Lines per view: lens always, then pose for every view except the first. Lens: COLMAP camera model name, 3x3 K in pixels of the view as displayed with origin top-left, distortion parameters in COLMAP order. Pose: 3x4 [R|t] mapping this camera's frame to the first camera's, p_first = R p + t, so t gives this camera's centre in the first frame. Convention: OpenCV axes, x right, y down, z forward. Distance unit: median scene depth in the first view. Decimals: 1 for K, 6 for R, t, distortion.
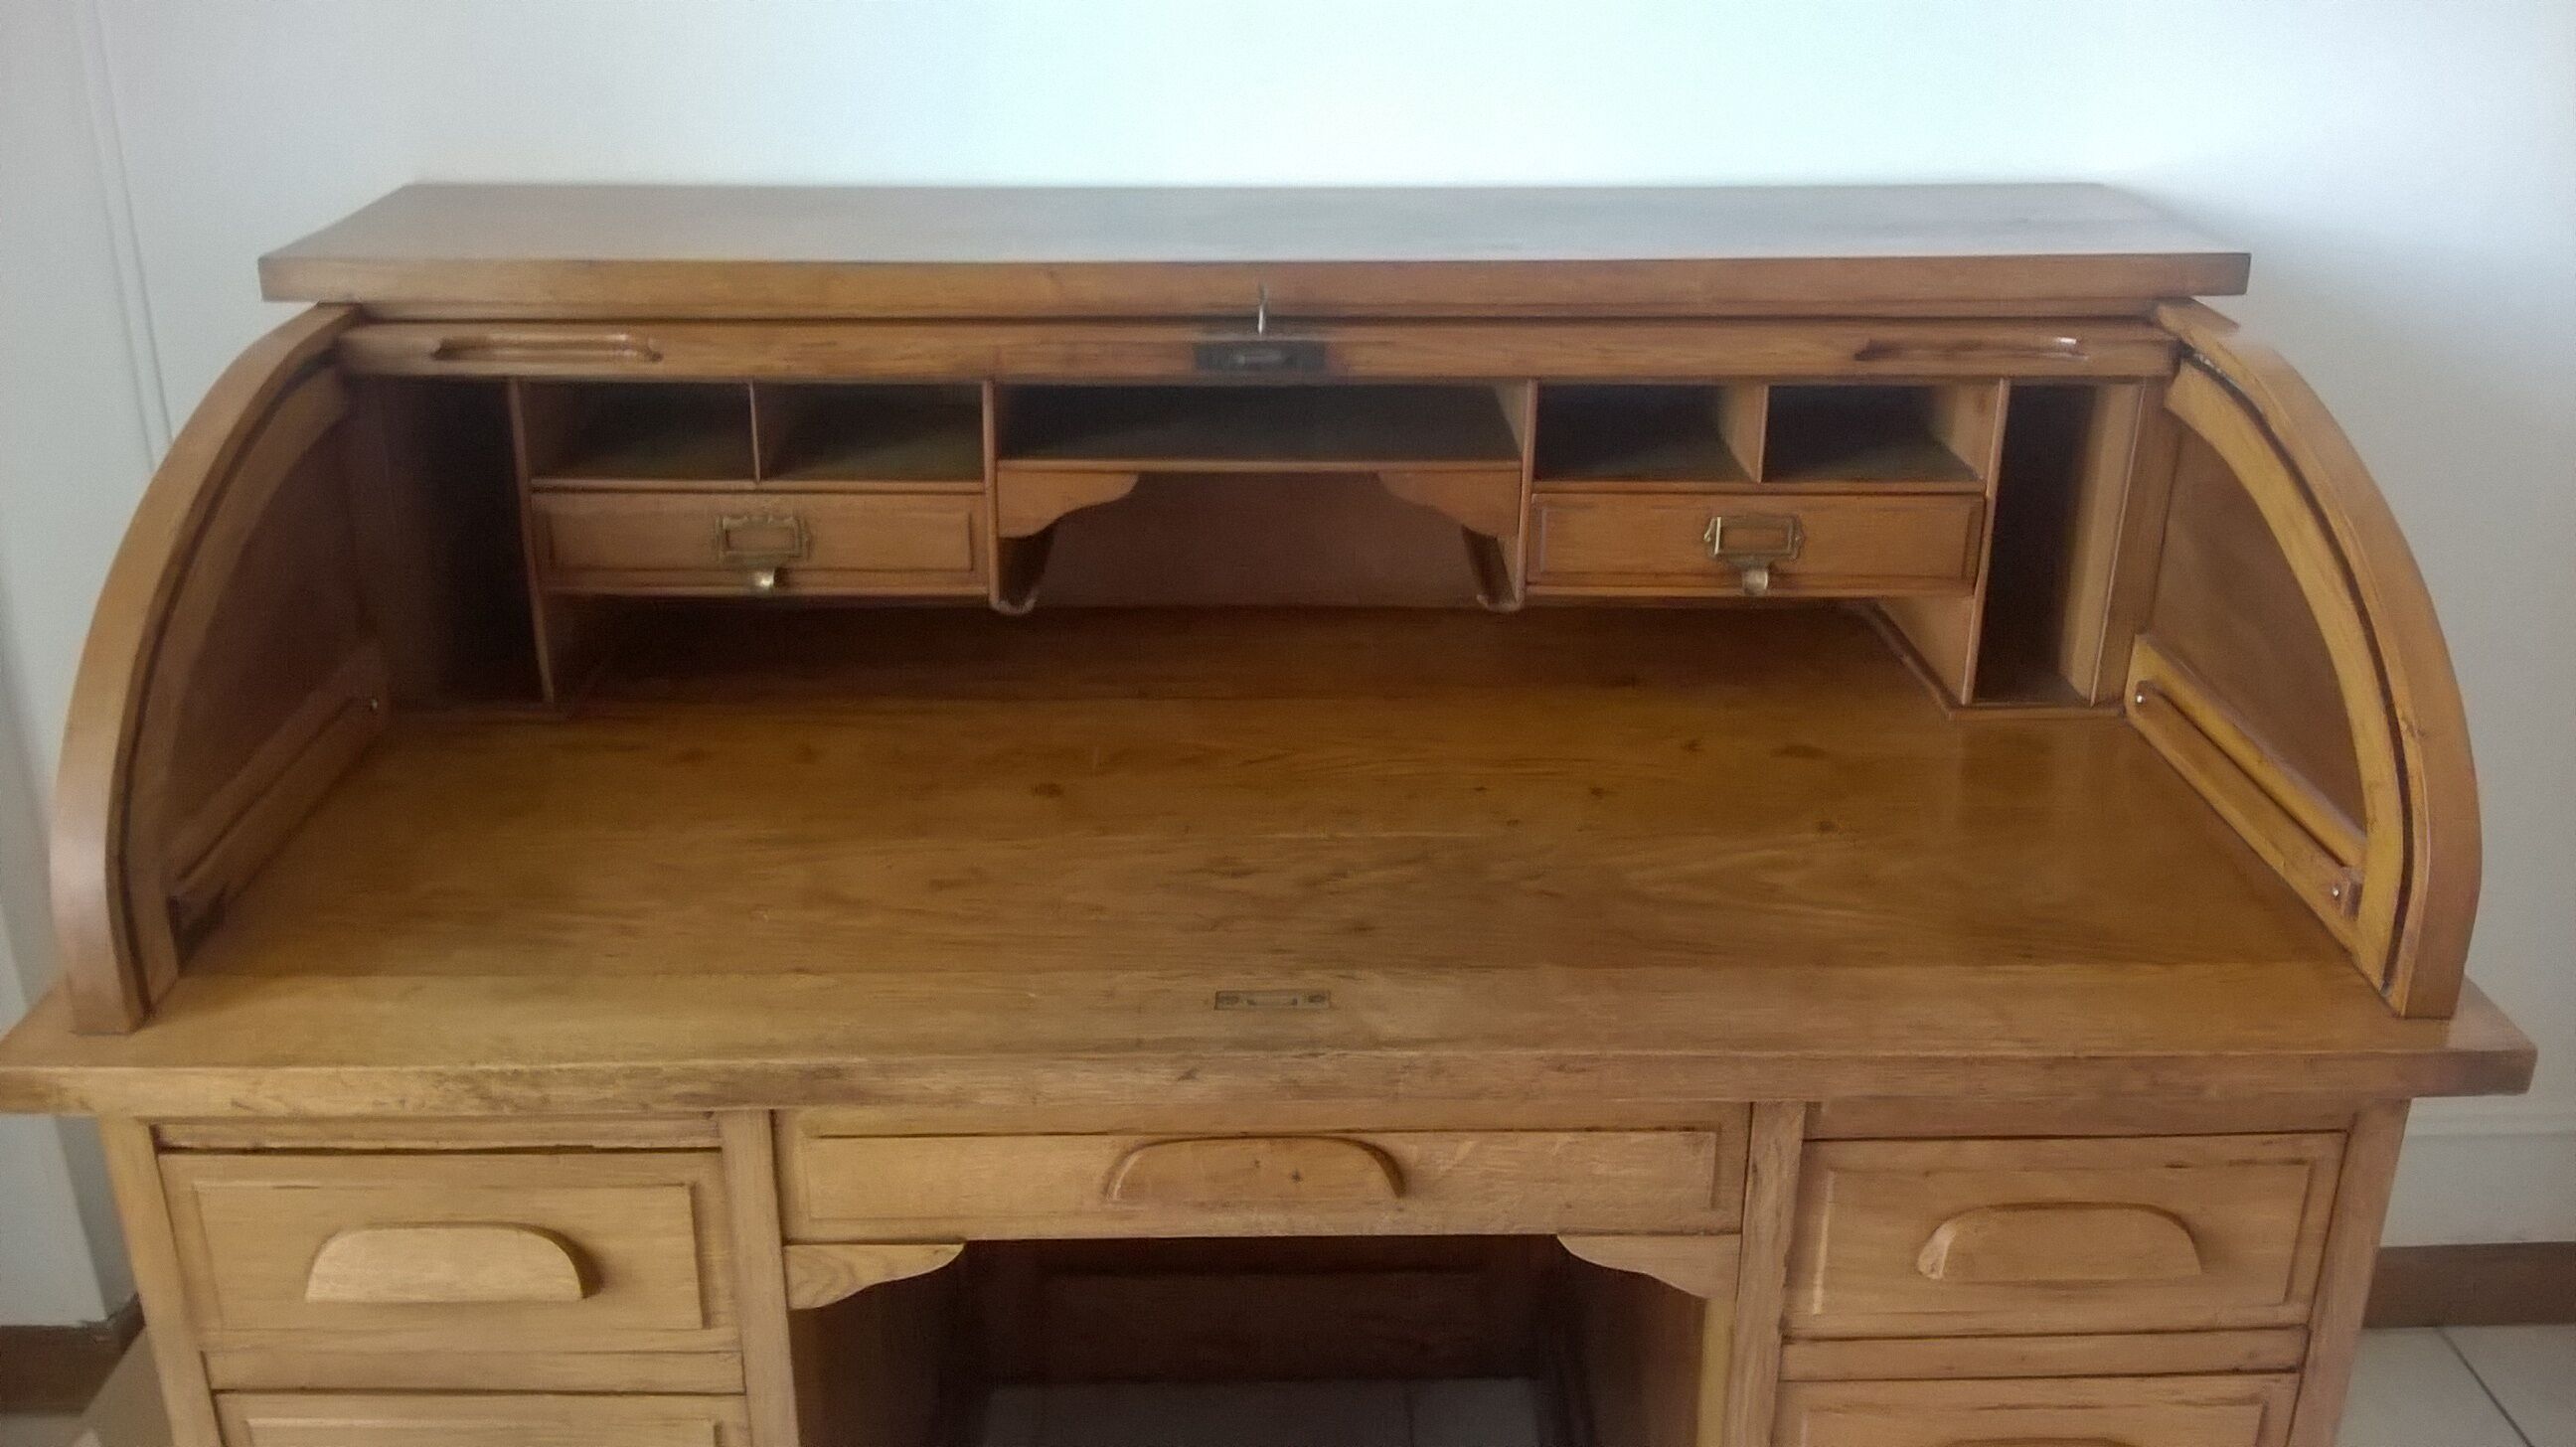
lens RADIAL K [[2278.8, 0, 1288.0], [0, 2278.8, 723.5], [0, 0, 1]] dist [0.063729, -0.227088]
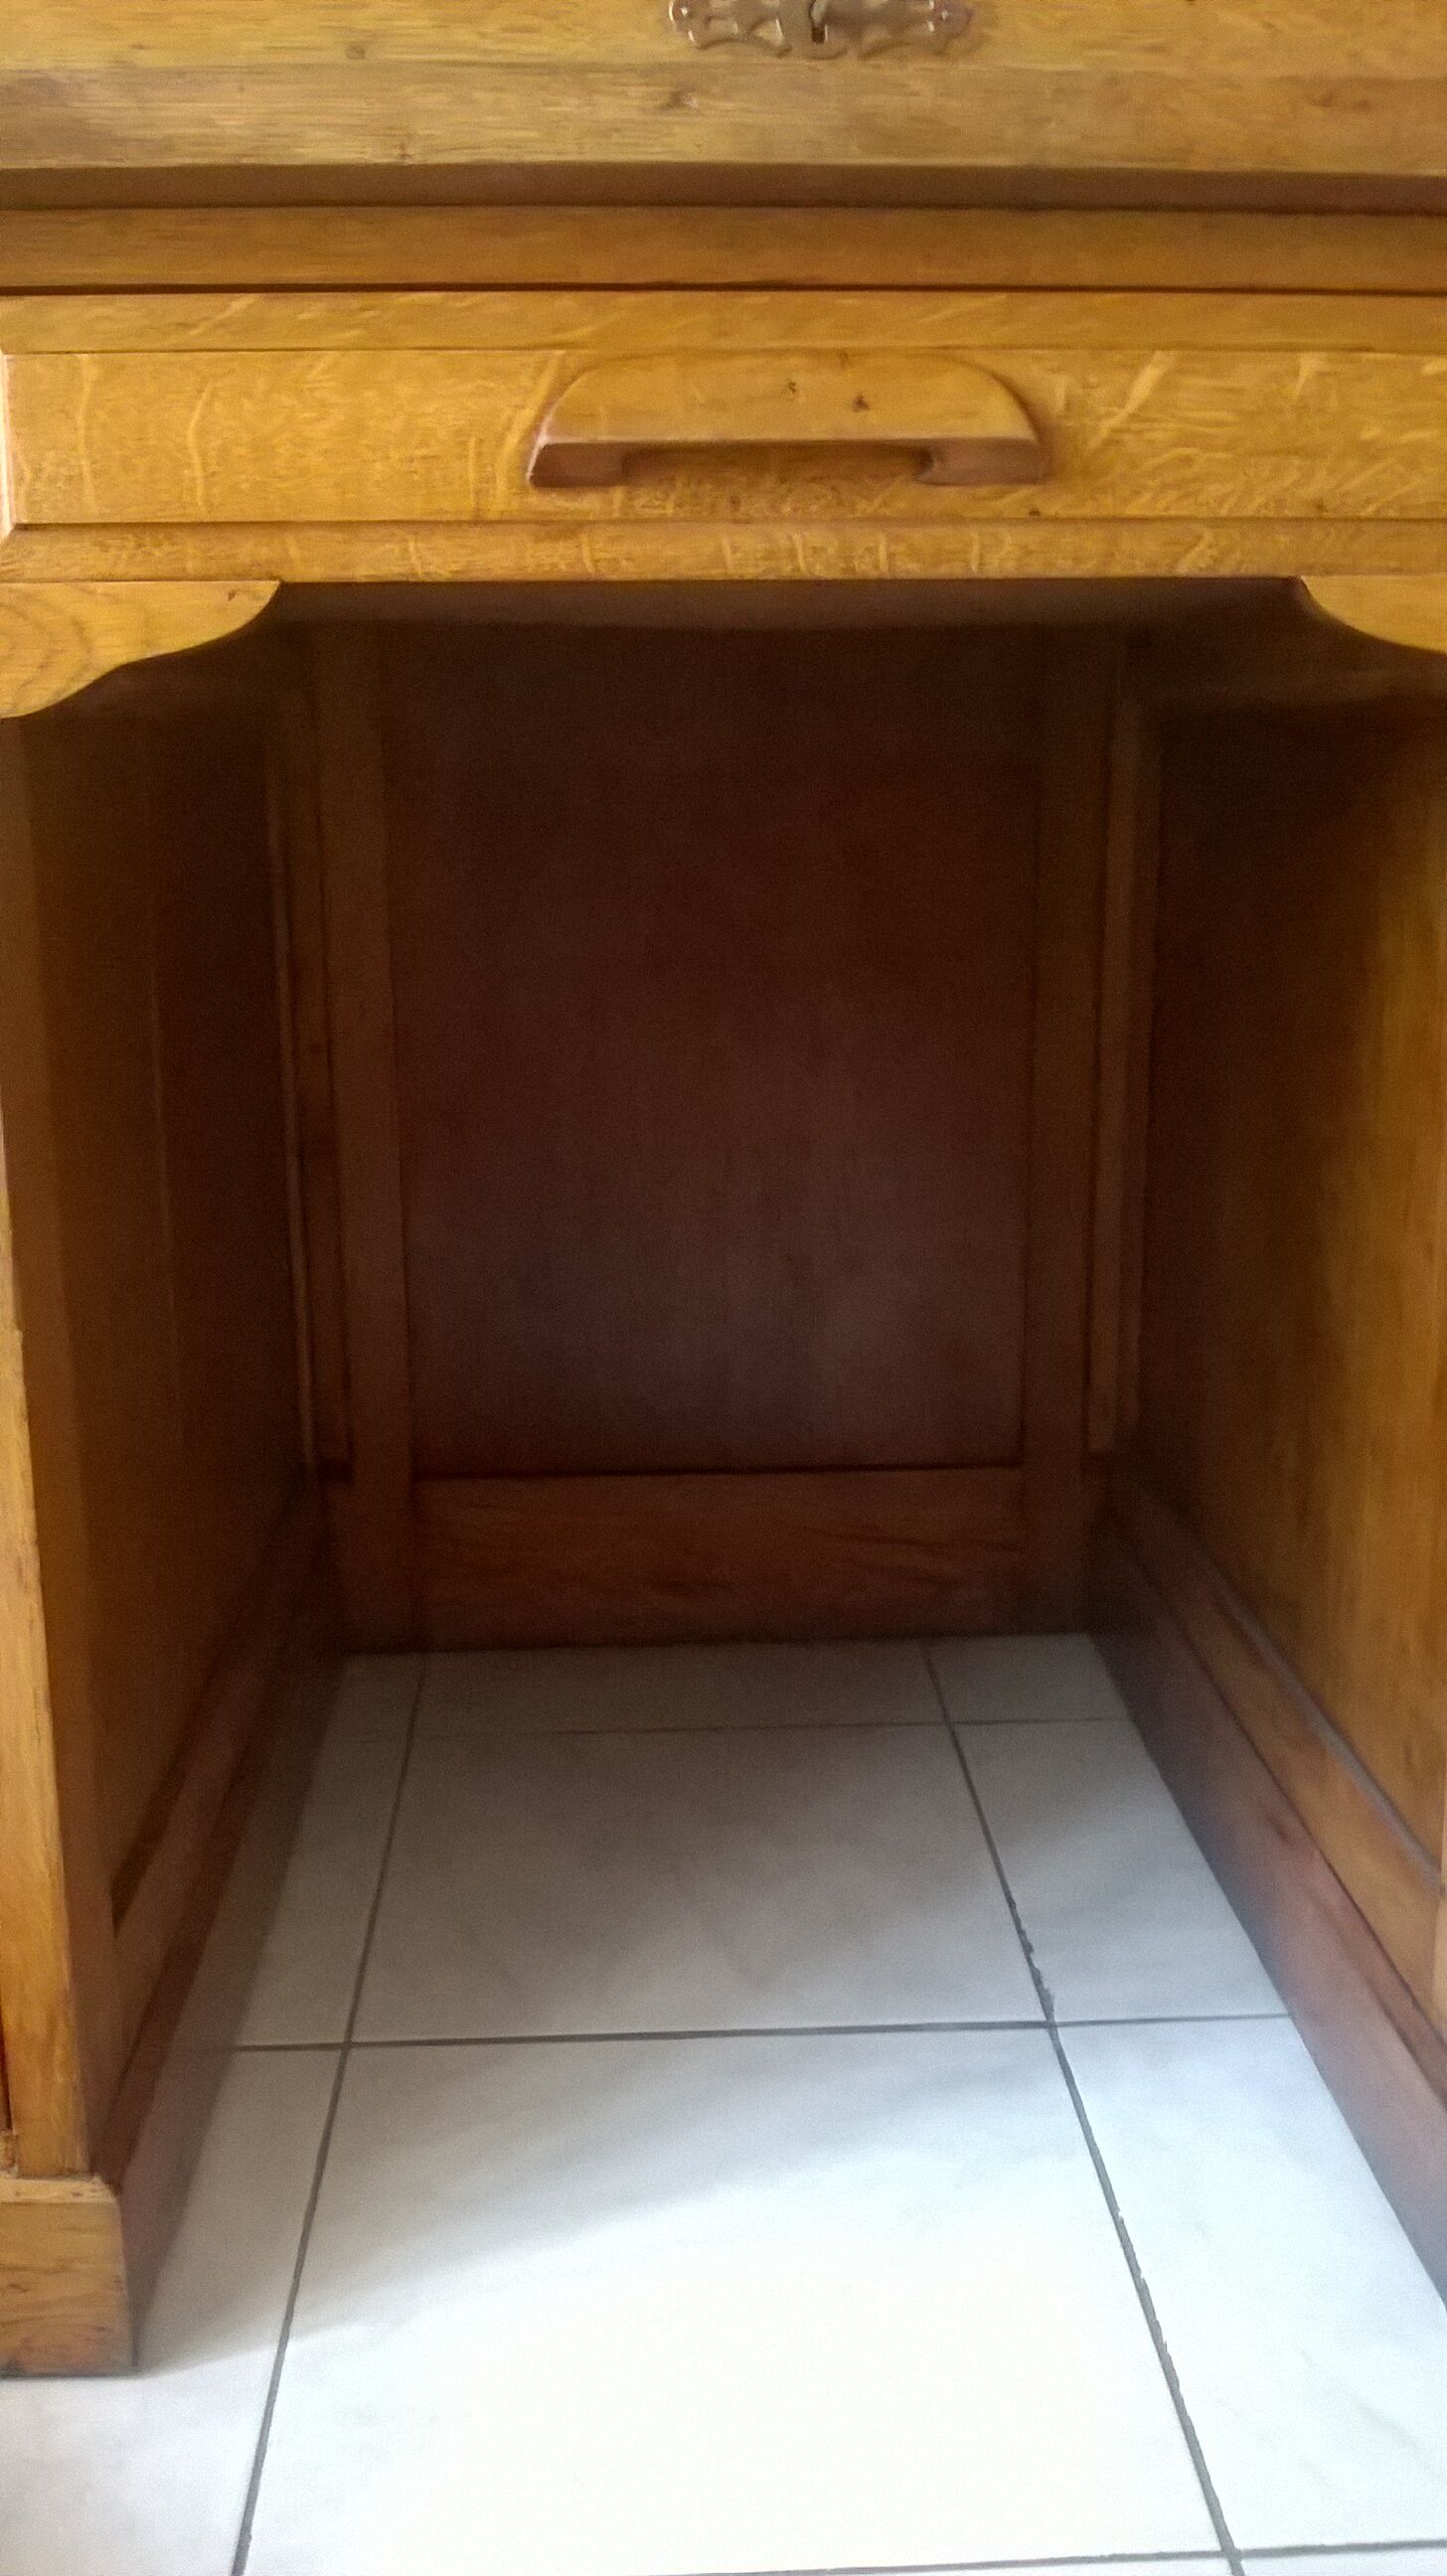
lens RADIAL K [[2278.8, 0, 731.6], [0, 2278.8, 1251.3], [0, 0, 1]] dist [0.063729, -0.227088]
pose [[0.999533, -0.015889, 0.026098, -0.038199], [0.019803, 0.987351, -0.157311, 0.406726], [-0.023268, 0.157755, 0.987204, 0.379954]]
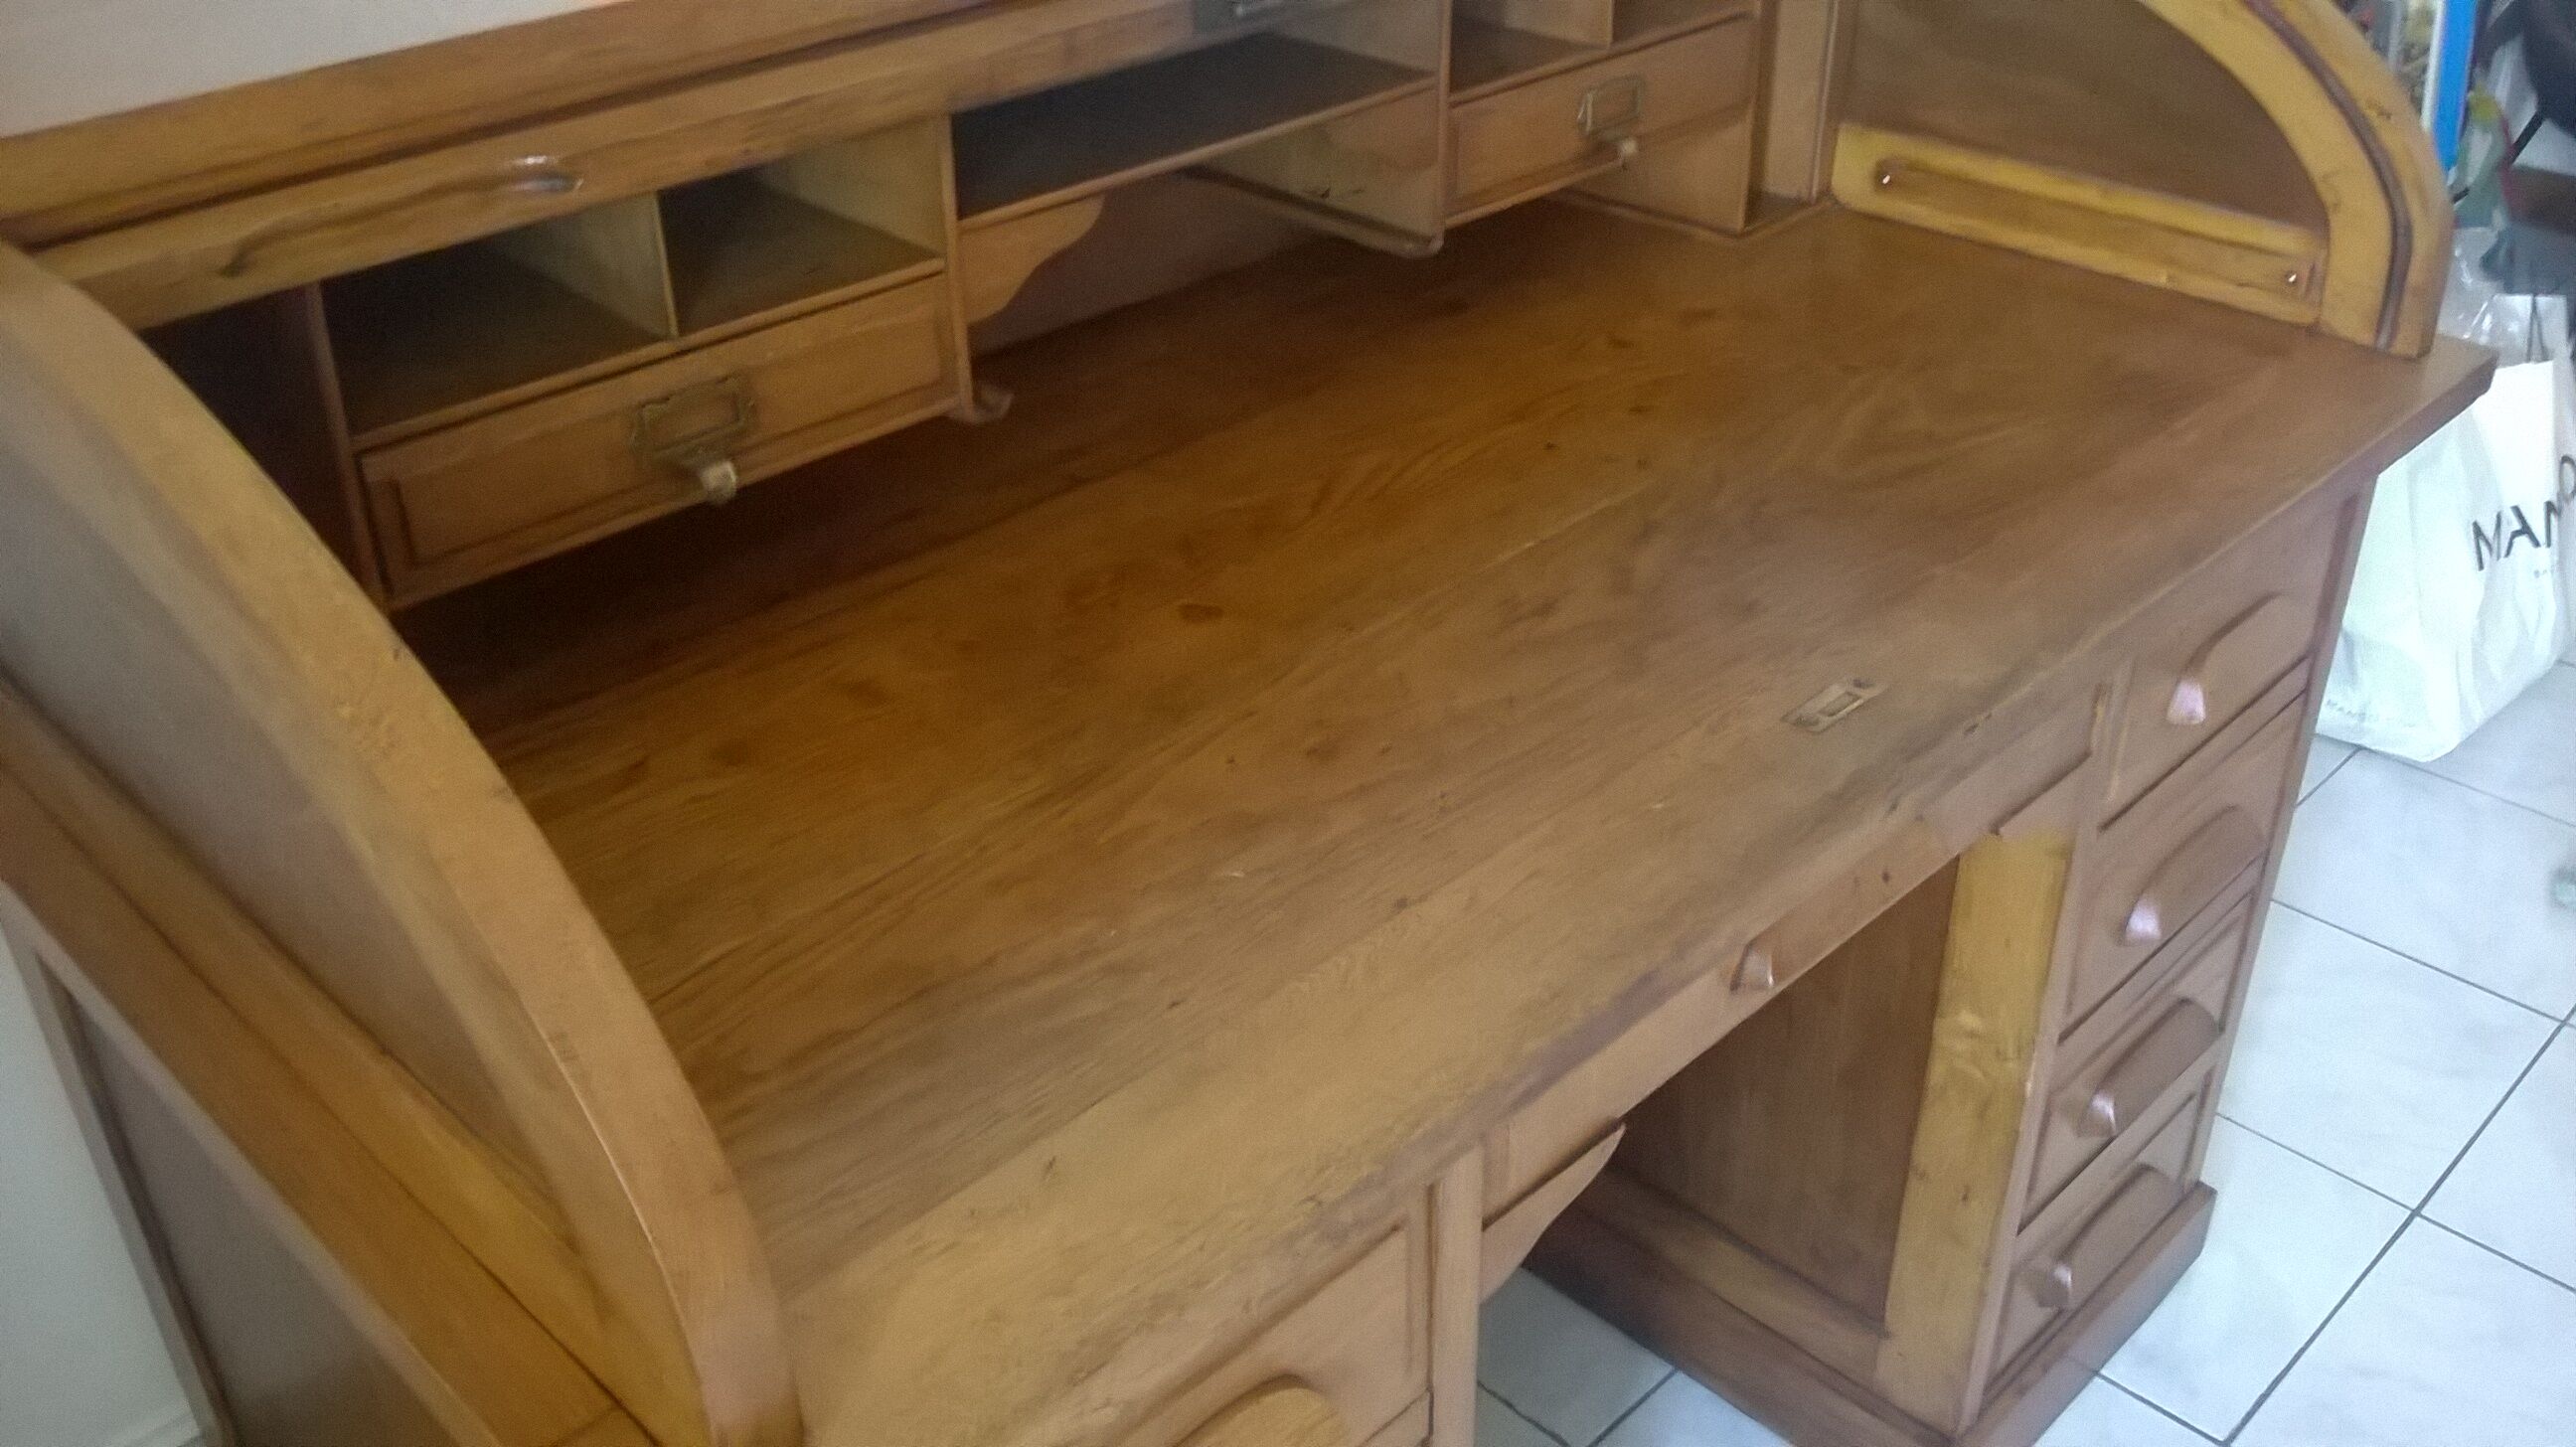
lens RADIAL K [[2278.8, 0, 1288.0], [0, 2278.8, 723.5], [0, 0, 1]] dist [0.063729, -0.227088]
pose [[0.719513, -0.372872, 0.585890, -0.548800], [0.277982, 0.927739, 0.249050, -0.120789], [-0.636417, -0.016328, 0.771172, 0.371222]]
